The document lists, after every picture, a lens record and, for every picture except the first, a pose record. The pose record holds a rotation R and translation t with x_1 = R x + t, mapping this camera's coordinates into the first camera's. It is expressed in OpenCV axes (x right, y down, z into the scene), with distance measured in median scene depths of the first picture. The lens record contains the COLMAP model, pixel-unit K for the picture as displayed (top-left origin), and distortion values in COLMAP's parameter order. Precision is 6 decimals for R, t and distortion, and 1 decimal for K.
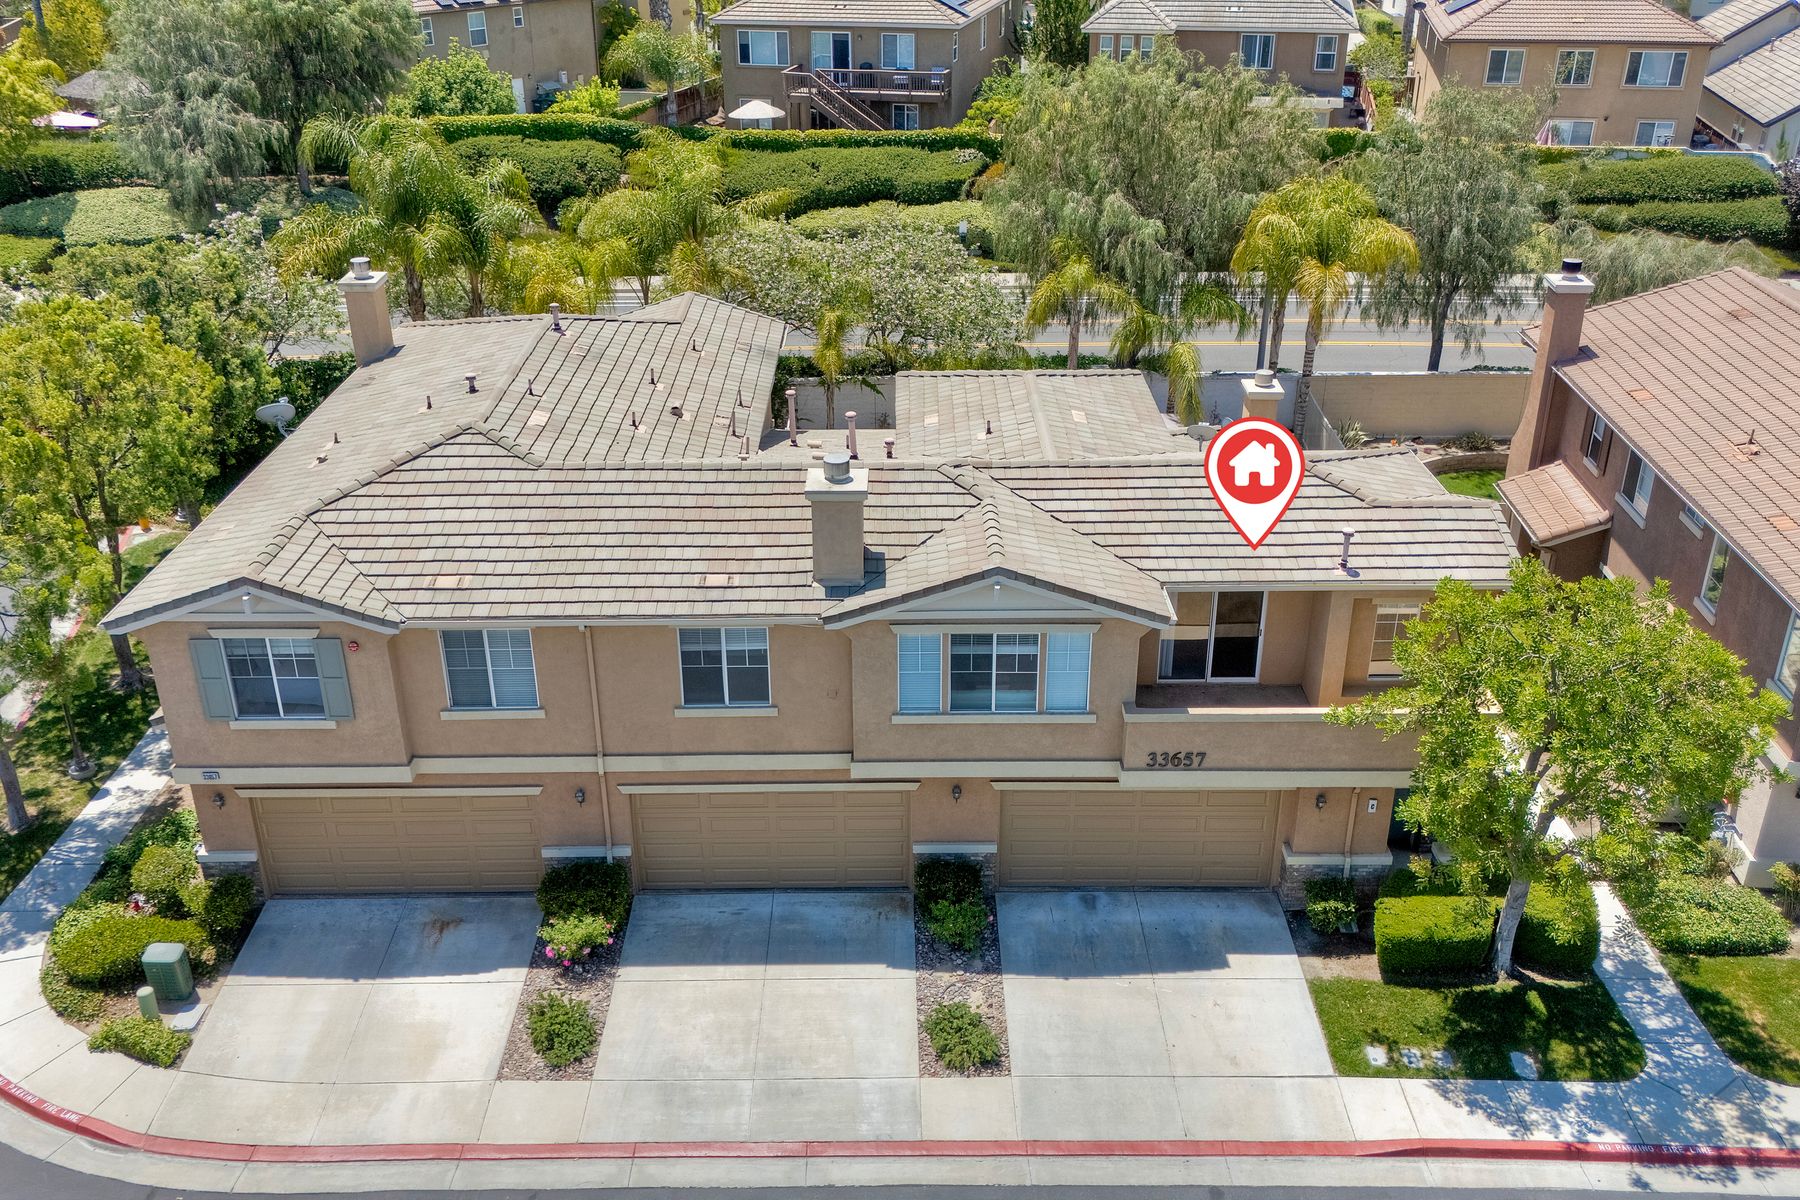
lens RADIAL K [[1562.2, 0, 900.0], [0, 1562.2, 600.0], [0, 0, 1]] dist [0.103381, -0.128097]
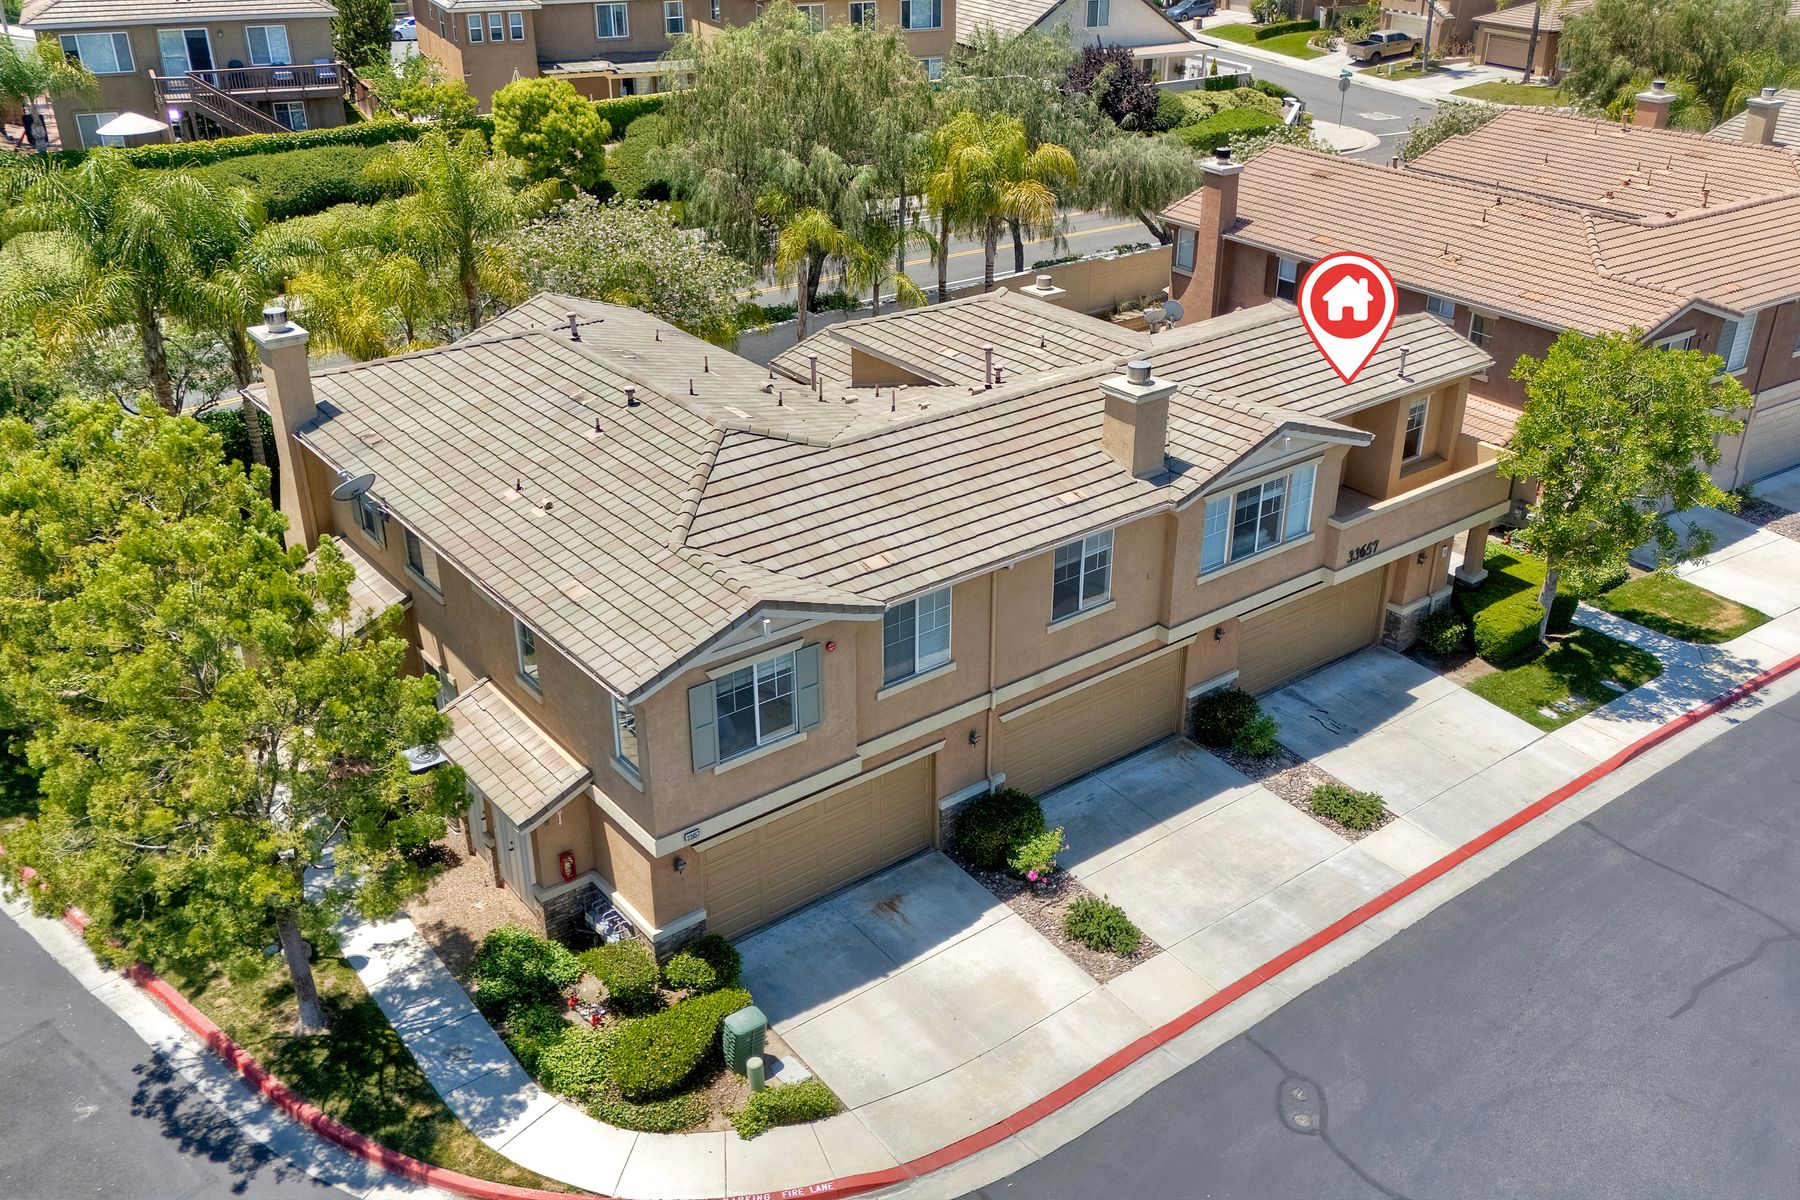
lens RADIAL K [[1562.2, 0, 900.0], [0, 1562.2, 600.0], [0, 0, 1]] dist [0.103381, -0.128097]
pose [[0.792889, -0.271624, 0.545479, -0.813056], [0.265722, 0.959685, 0.091636, -0.074596], [-0.548378, 0.072289, 0.833100, 0.156502]]
